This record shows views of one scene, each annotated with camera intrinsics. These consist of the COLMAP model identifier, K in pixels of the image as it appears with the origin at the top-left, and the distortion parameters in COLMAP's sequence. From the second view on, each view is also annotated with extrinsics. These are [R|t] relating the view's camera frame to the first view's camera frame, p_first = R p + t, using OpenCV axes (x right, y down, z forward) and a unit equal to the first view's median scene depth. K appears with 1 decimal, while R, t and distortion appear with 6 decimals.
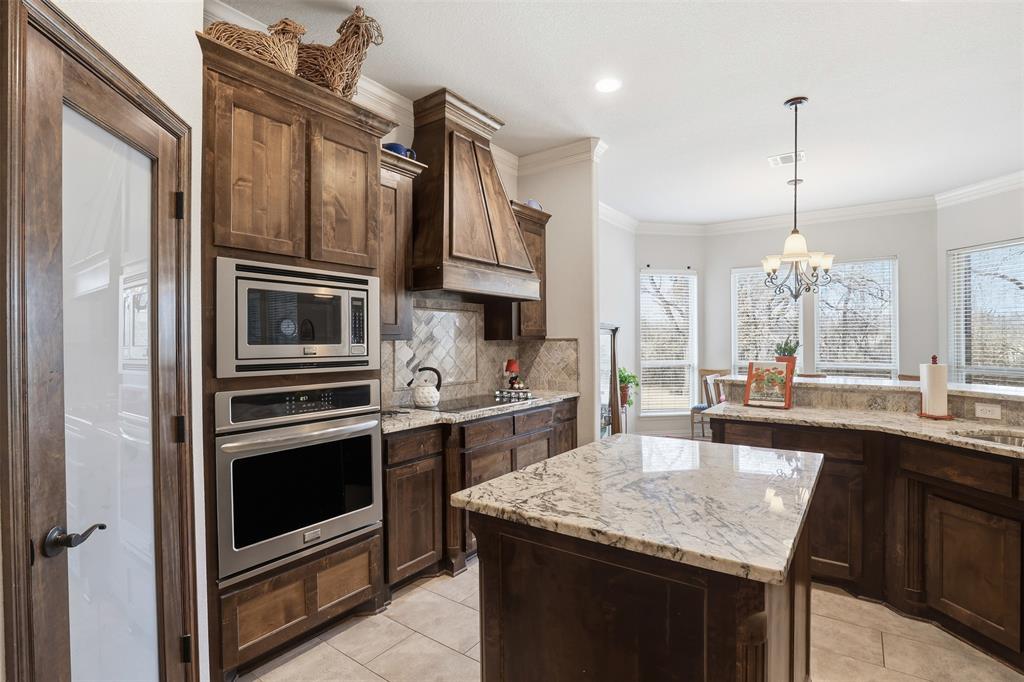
lens RADIAL K [[483.2, 0, 511.3], [0, 483.2, 340.5], [0, 0, 1]] dist [-0.028243, 0.002621]
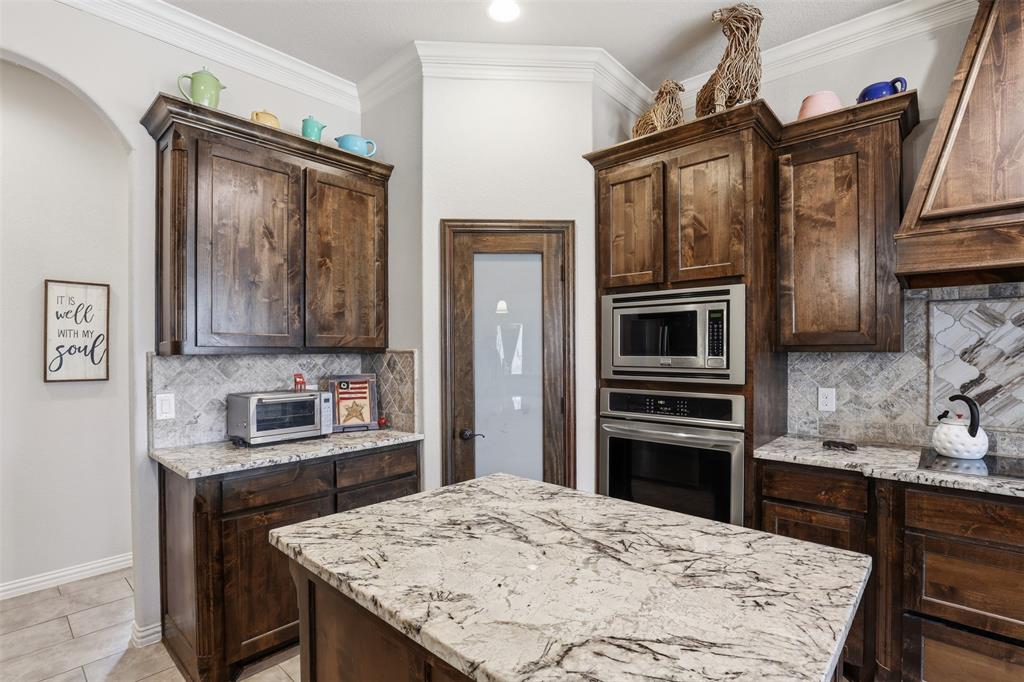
lens RADIAL K [[483.2, 0, 524.0], [0, 483.2, 354.3], [0, 0, 1]] dist [-0.028243, 0.002621]
pose [[-0.087369, 0.013918, -0.996079, 0.857432], [0.004915, 0.999896, 0.013541, -0.015912], [0.996164, -0.003713, -0.087429, 0.852296]]
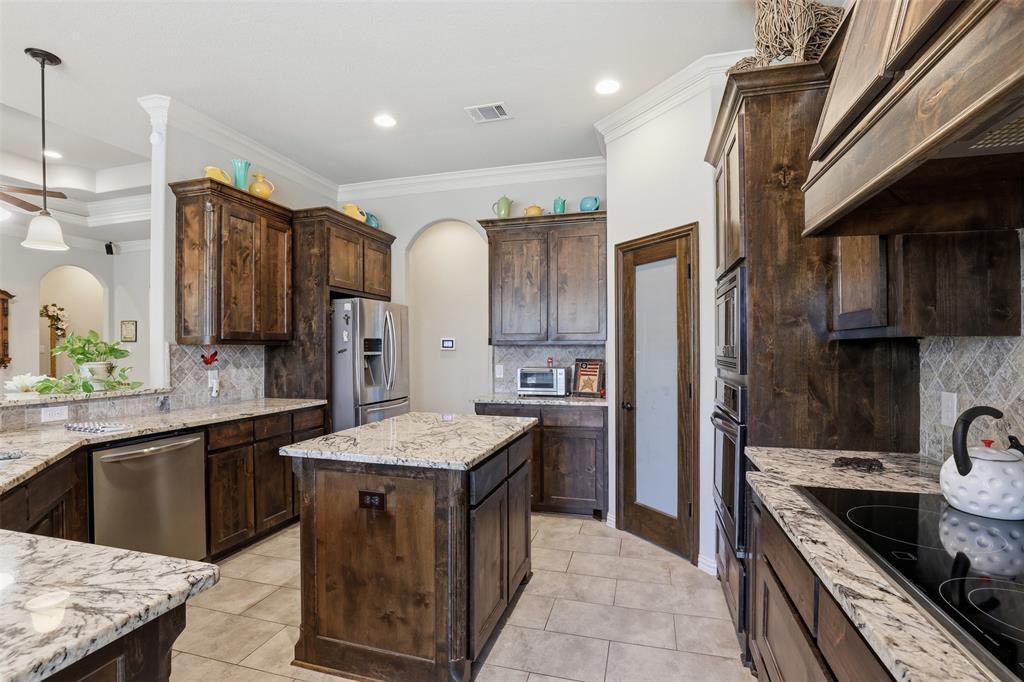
lens RADIAL K [[483.2, 0, 516.8], [0, 483.2, 345.4], [0, 0, 1]] dist [-0.028243, 0.002621]
pose [[-0.933124, 0.008911, -0.359443, 0.513497], [0.010937, 0.999934, -0.003603, 0.008066], [0.359387, -0.007293, -0.933160, 2.160722]]
